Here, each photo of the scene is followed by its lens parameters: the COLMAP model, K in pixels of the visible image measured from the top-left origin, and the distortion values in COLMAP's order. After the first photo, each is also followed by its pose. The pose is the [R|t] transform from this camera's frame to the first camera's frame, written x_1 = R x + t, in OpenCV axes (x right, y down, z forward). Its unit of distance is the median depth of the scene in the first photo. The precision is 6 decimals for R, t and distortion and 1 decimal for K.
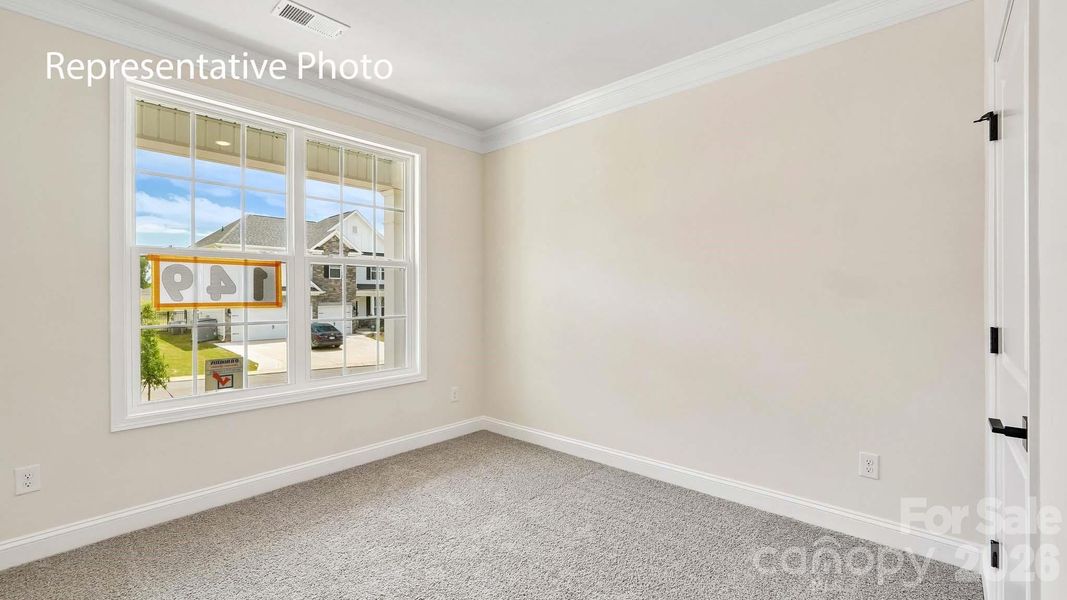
lens RADIAL K [[459.9, 0, 534.8], [0, 459.9, 300.4], [0, 0, 1]] dist [0.015564, 0.000217]
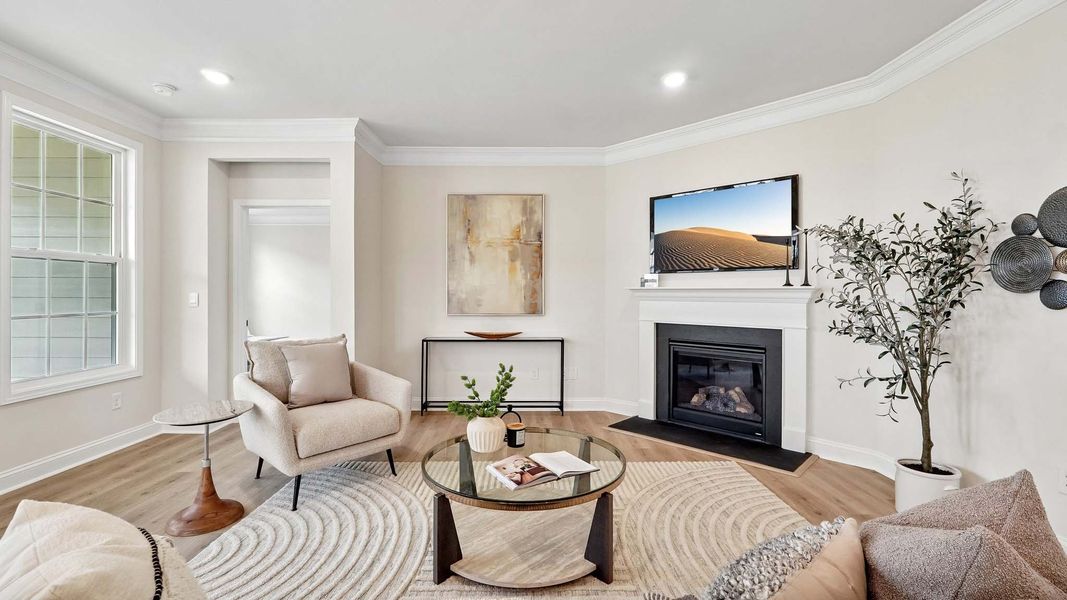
lens RADIAL K [[459.9, 0, 533.6], [0, 459.9, 298.2], [0, 0, 1]] dist [0.015564, 0.000217]
pose [[0.734059, -0.002739, 0.679080, -0.301766], [0.000977, 0.999995, 0.002977, 0.002922], [-0.679084, -0.001522, 0.734059, -0.330243]]
